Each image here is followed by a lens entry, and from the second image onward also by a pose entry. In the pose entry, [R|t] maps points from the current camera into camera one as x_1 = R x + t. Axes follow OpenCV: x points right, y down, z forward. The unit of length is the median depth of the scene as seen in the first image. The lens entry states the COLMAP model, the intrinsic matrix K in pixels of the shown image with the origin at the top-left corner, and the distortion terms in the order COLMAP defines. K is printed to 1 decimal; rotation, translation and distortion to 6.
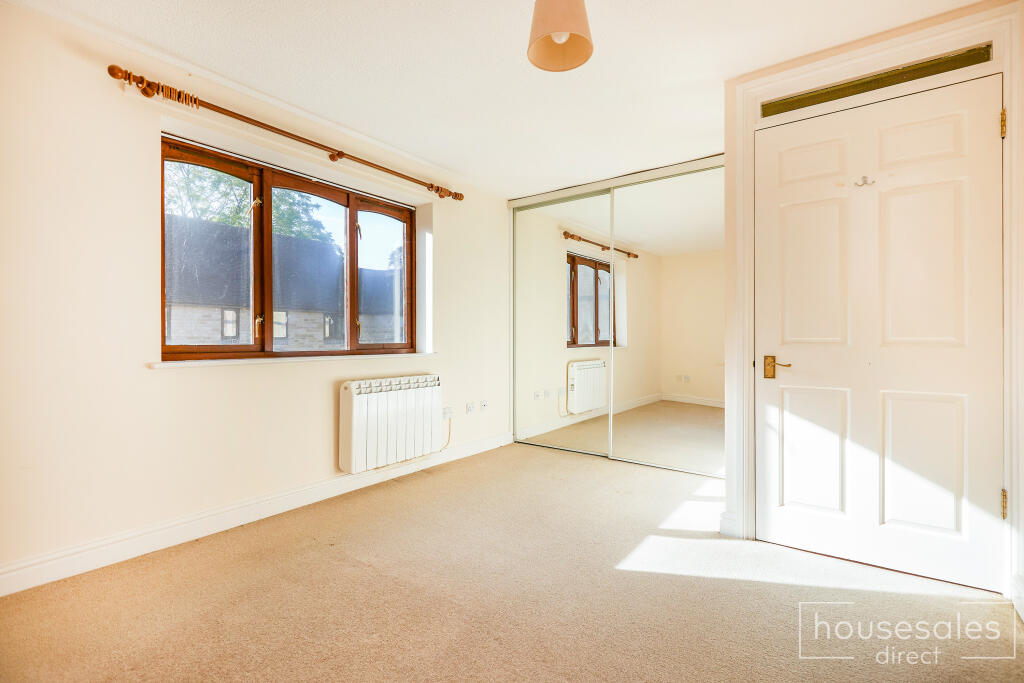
lens RADIAL K [[472.3, 0, 498.2], [0, 472.3, 346.6], [0, 0, 1]] dist [0.009191, -0.000082]
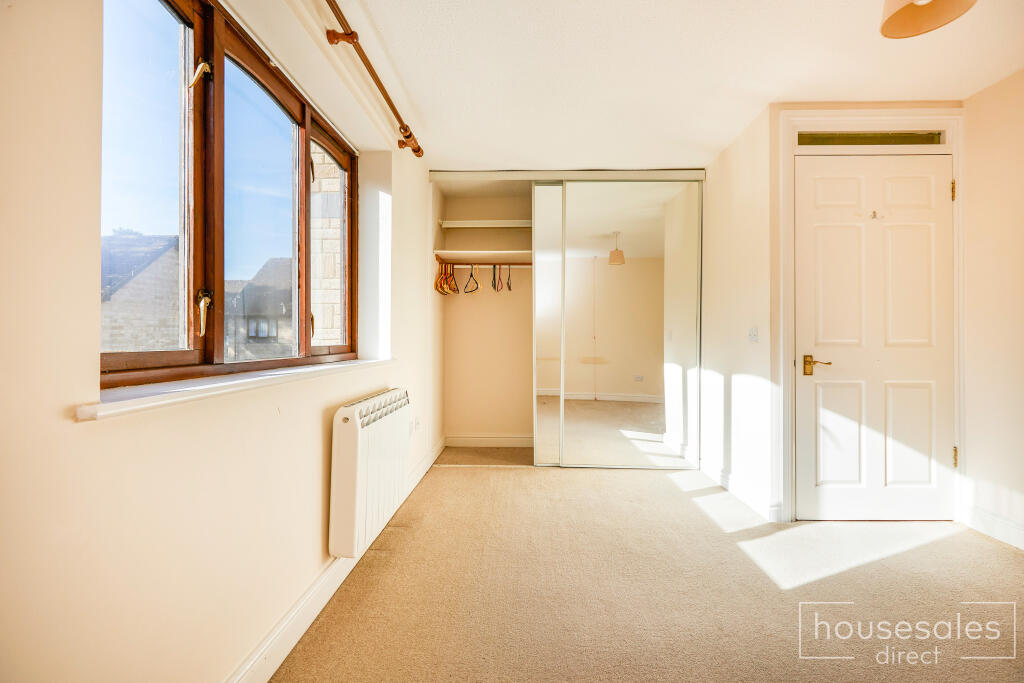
lens RADIAL K [[472.3, 0, 514.4], [0, 472.3, 339.0], [0, 0, 1]] dist [0.009191, -0.000082]
pose [[0.809004, 0.002626, 0.587797, -0.653010], [0.006581, 0.999887, -0.013524, -0.008917], [-0.587766, 0.014809, 0.808895, 0.487228]]
